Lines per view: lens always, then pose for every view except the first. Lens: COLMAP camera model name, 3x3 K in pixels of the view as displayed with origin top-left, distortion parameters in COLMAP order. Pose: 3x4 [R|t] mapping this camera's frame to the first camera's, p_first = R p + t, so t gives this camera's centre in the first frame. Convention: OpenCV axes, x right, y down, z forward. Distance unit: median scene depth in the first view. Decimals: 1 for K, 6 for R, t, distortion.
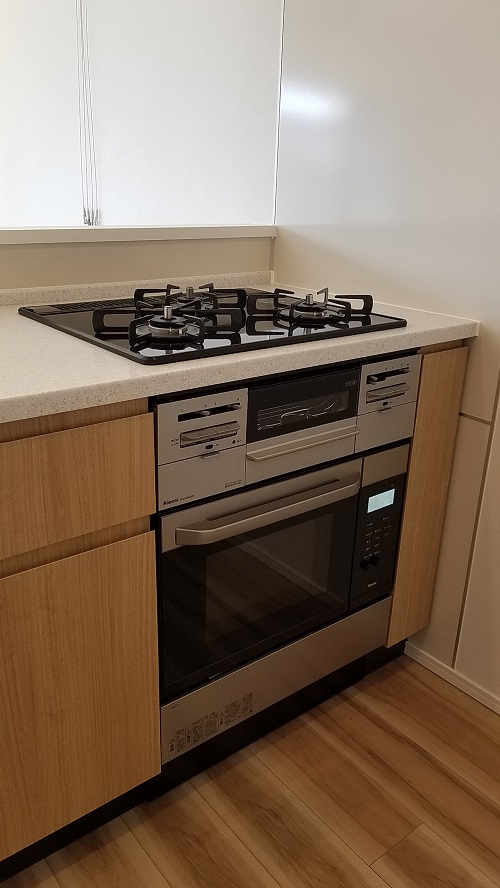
lens RADIAL K [[692.8, 0, 239.6], [0, 692.8, 425.3], [0, 0, 1]] dist [-0.080951, 0.095634]
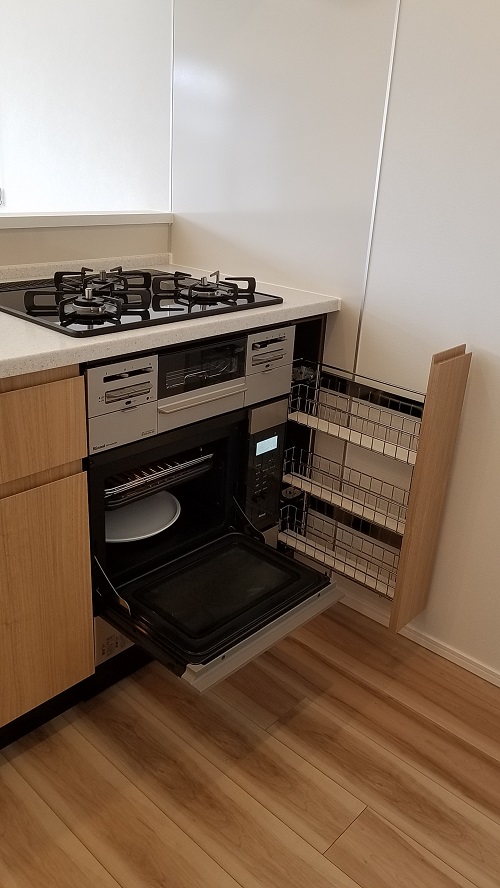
lens RADIAL K [[688.8, 0, 246.5], [0, 688.8, 426.9], [0, 0, 1]] dist [0.002584, 0.007344]
pose [[0.986386, -0.034039, 0.160882, -0.031572], [0.026337, 0.998414, 0.049767, 0.016523], [-0.162321, -0.044852, 0.985718, -0.236824]]
